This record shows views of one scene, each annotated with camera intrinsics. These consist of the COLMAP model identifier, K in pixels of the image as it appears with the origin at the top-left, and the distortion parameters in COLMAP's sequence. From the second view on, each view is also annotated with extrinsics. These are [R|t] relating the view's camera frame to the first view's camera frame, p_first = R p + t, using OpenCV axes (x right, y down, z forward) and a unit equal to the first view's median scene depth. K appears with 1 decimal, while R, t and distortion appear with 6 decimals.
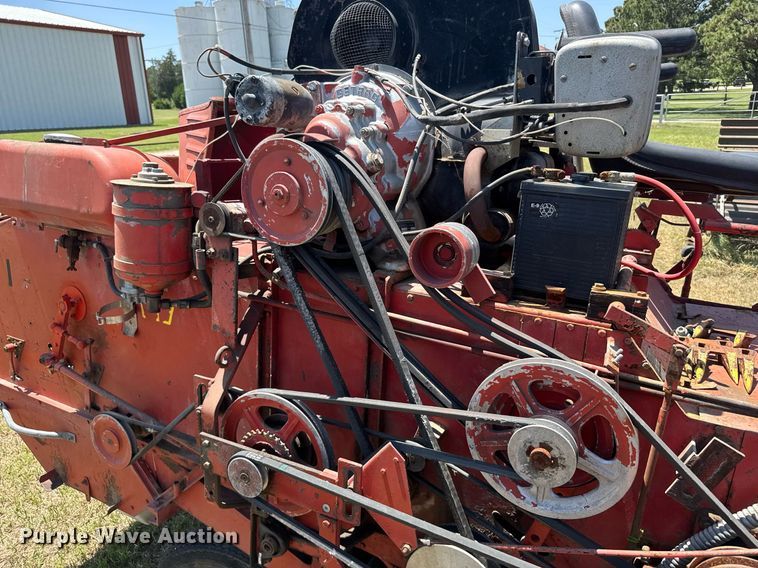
lens RADIAL K [[557.7, 0, 405.7], [0, 557.7, 284.8], [0, 0, 1]] dist [0.037271, -0.054231]
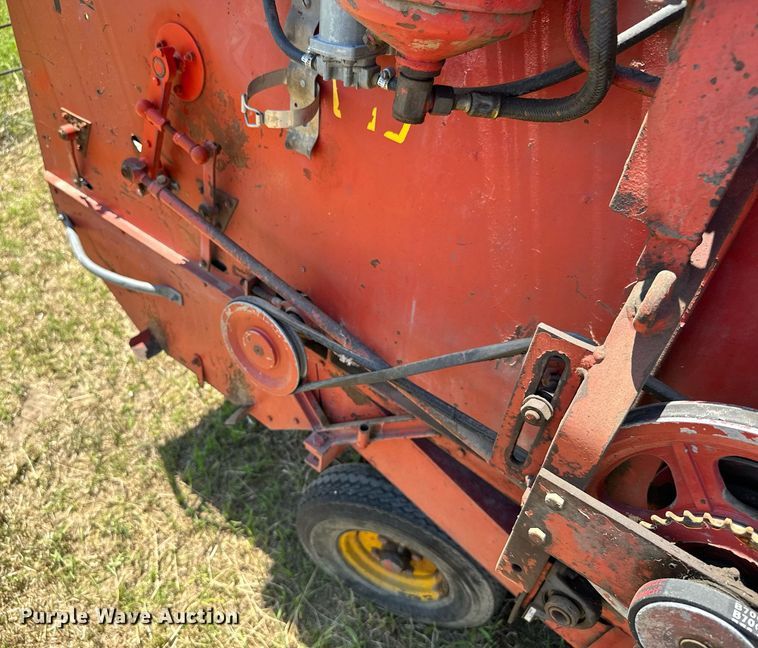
lens RADIAL K [[628.8, 0, 343.9], [0, 628.8, 337.2], [0, 0, 1]] dist [0.094525, -0.187177]
pose [[0.971303, 0.166503, -0.169846, -0.429344], [-0.079518, 0.900334, 0.427873, 0.001099], [0.224160, -0.402089, 0.887737, 0.601018]]
